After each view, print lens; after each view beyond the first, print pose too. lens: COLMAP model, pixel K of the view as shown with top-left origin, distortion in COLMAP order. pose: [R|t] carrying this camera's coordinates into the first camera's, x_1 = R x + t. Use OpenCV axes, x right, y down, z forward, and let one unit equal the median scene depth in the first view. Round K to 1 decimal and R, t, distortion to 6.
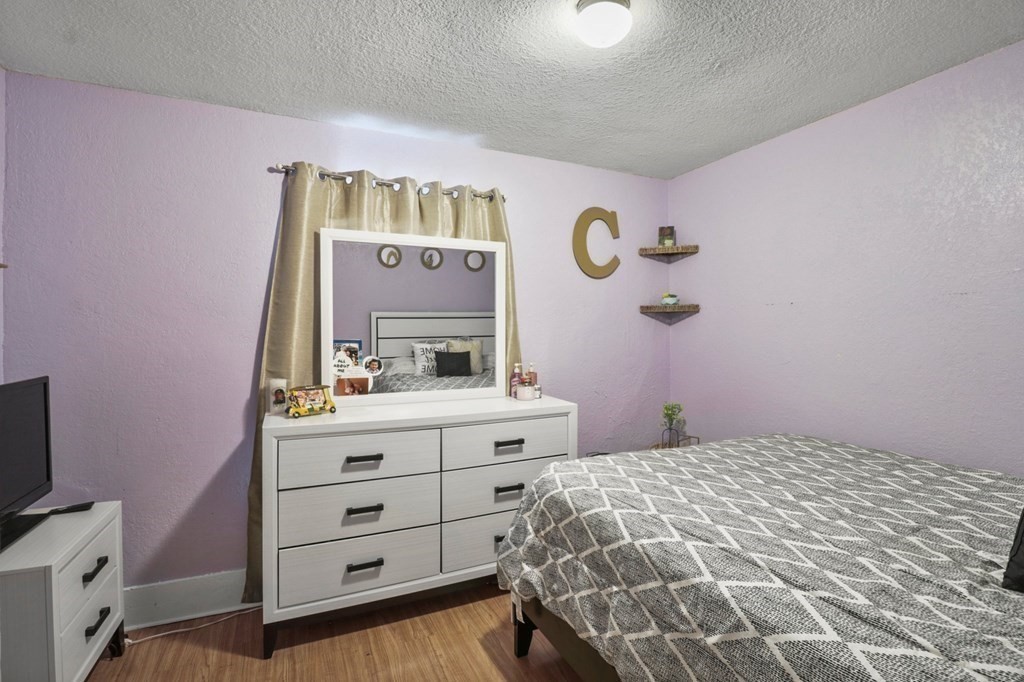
lens RADIAL K [[481.0, 0, 515.7], [0, 481.0, 326.3], [0, 0, 1]] dist [-0.001416, -0.000316]
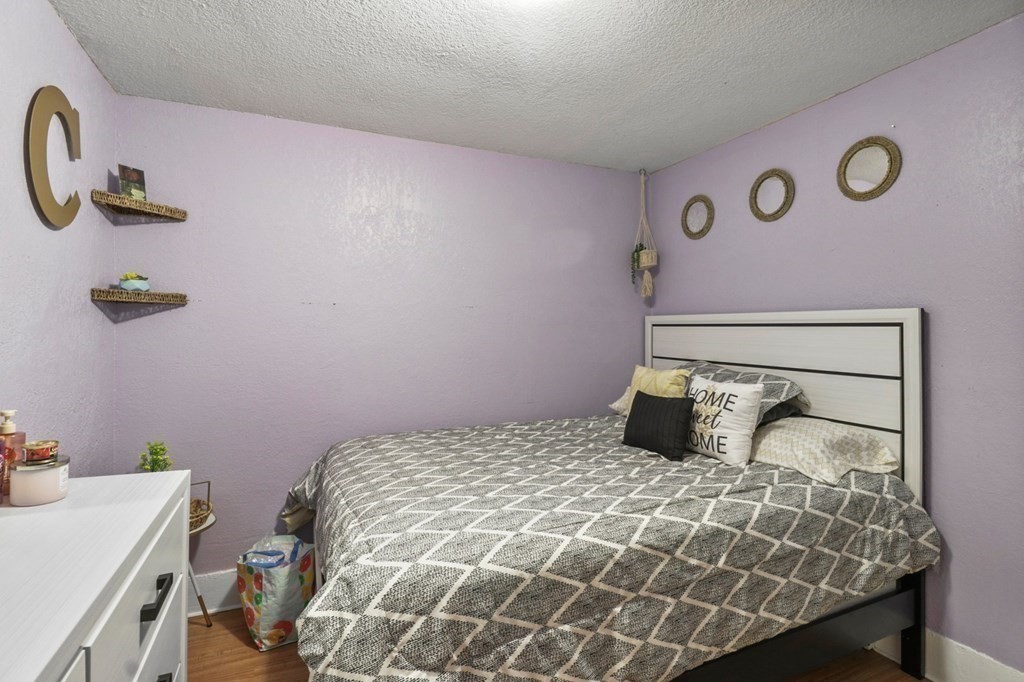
lens RADIAL K [[481.0, 0, 515.7], [0, 481.0, 326.3], [0, 0, 1]] dist [-0.001416, -0.000316]
pose [[0.034098, 0.015879, 0.999292, -0.712154], [-0.010943, 0.999820, -0.015514, 0.014618], [-0.999359, -0.010407, 0.034266, 1.131065]]
